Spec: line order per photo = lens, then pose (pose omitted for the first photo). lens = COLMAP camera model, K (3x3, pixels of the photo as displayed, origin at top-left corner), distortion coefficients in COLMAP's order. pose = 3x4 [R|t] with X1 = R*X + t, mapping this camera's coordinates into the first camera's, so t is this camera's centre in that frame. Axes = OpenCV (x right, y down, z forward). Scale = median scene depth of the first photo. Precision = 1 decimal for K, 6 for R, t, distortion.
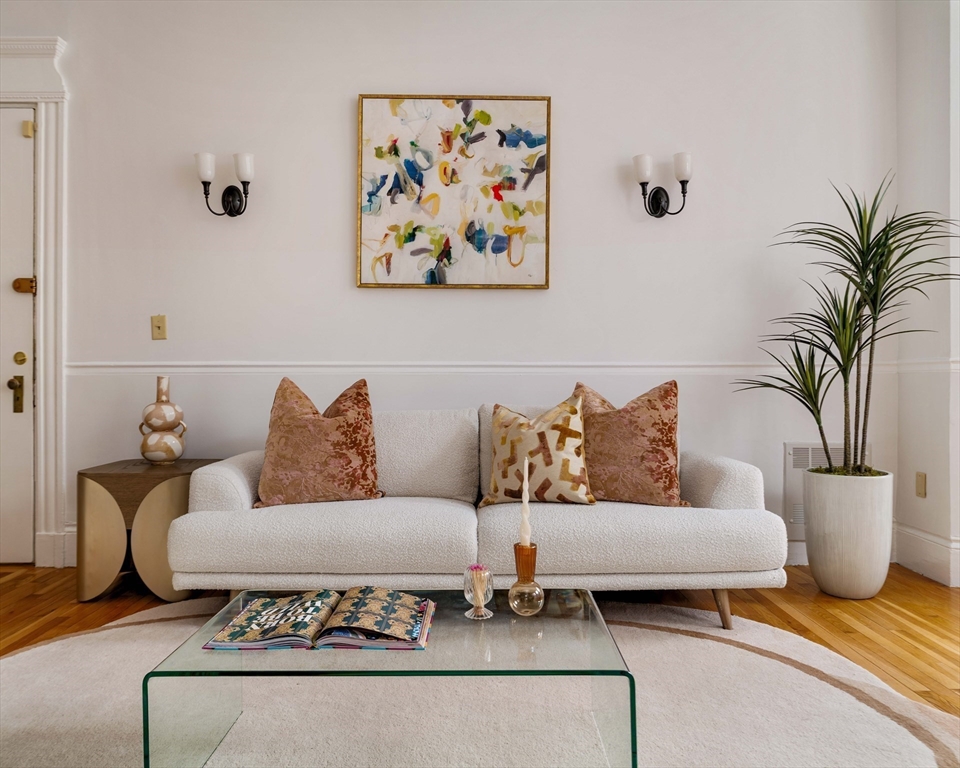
lens RADIAL K [[698.7, 0, 479.4], [0, 698.7, 373.1], [0, 0, 1]] dist [-0.009517, -0.001649]
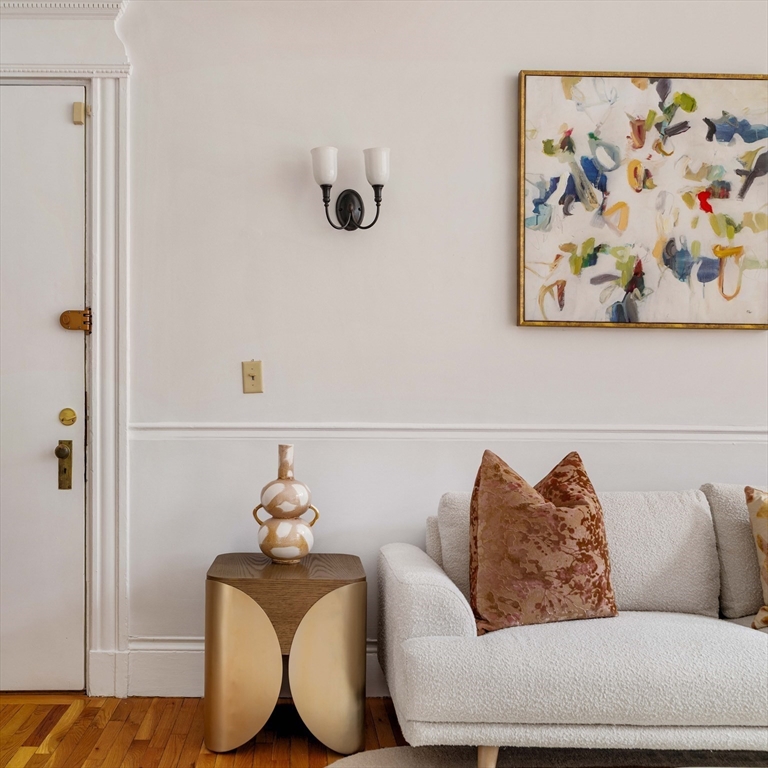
lens RADIAL K [[893.1, 0, 294.3], [0, 893.1, 392.8], [0, 0, 1]] dist [-0.004656, 0.000000]
pose [[0.999935, 0.006798, -0.009157, -0.408197], [-0.006945, 0.999846, -0.016092, -0.033463], [0.009046, 0.016155, 0.999829, 0.036841]]
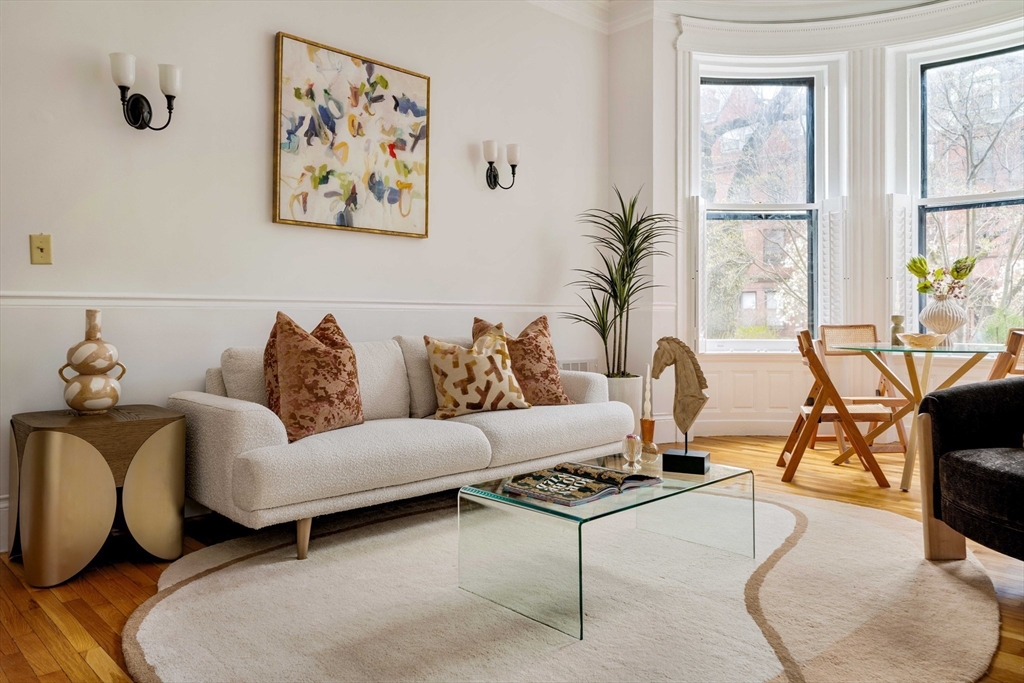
lens RADIAL K [[733.4, 0, 511.8], [0, 733.4, 297.5], [0, 0, 1]] dist [-0.000988, 0.005846]
pose [[0.718816, 0.019415, 0.694929, -0.662646], [-0.010587, 0.999800, -0.016982, -0.000424], [-0.695120, 0.004849, 0.718878, 0.005219]]
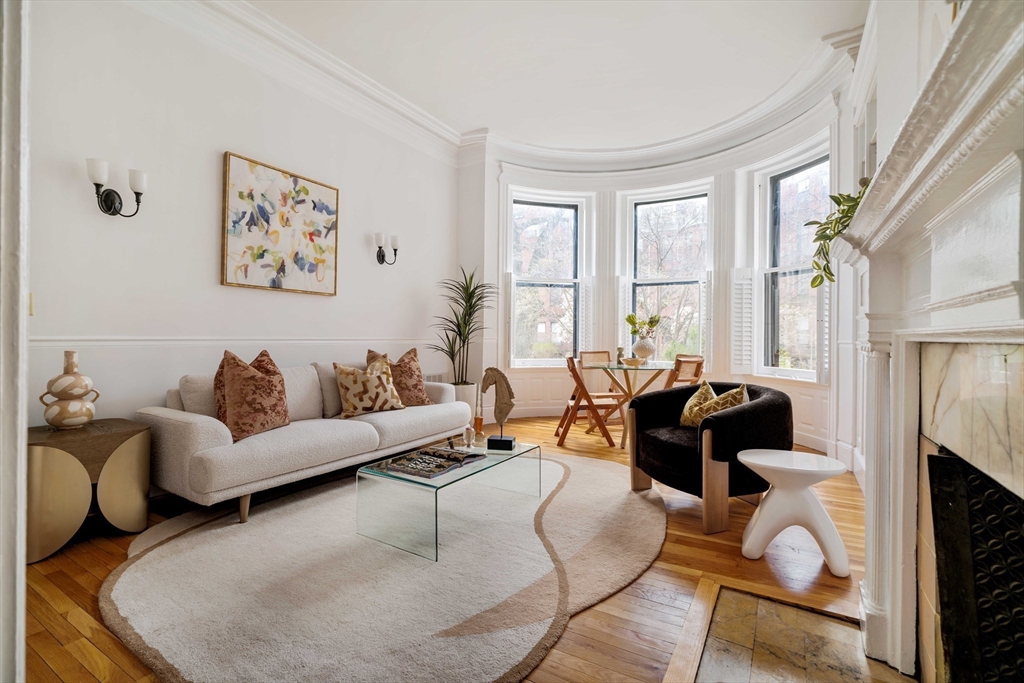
lens RADIAL K [[465.7, 0, 512.4], [0, 465.7, 327.8], [0, 0, 1]] dist [-0.004991, 0.002833]
pose [[0.523810, 0.019194, 0.851619, -0.675752], [-0.016385, 0.999788, -0.012455, -0.033009], [-0.851677, -0.007430, 0.524014, -0.006298]]
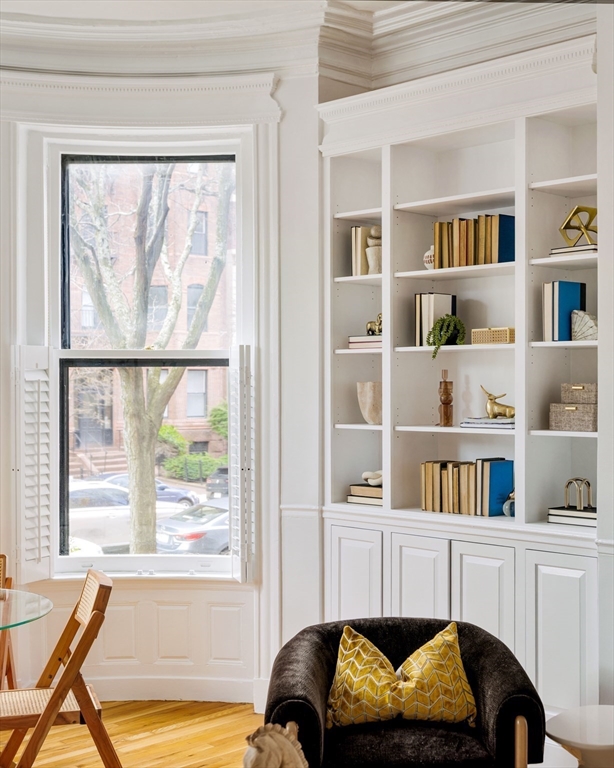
lens RADIAL K [[1122.3, 0, 377.9], [0, 1122.3, 391.7], [0, 0, 1]] dist [0.014644, 0.000000]
pose [[-0.706419, 0.004465, 0.707780, -0.527745], [0.001613, 0.999988, -0.004698, -0.174762], [-0.707792, -0.002178, -0.706418, 0.911749]]
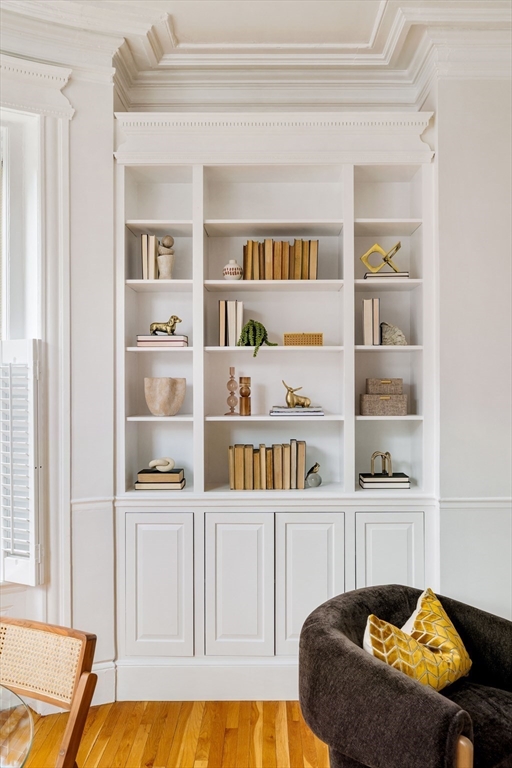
lens RADIAL K [[655.5, 0, 258.2], [0, 655.5, 378.1], [0, 0, 1]] dist [0.000575, 0.000369]
pose [[-0.999701, 0.010828, 0.021922, 0.381240], [0.010639, 0.999905, -0.008752, -0.184045], [-0.022014, -0.008517, -0.999721, 0.817722]]
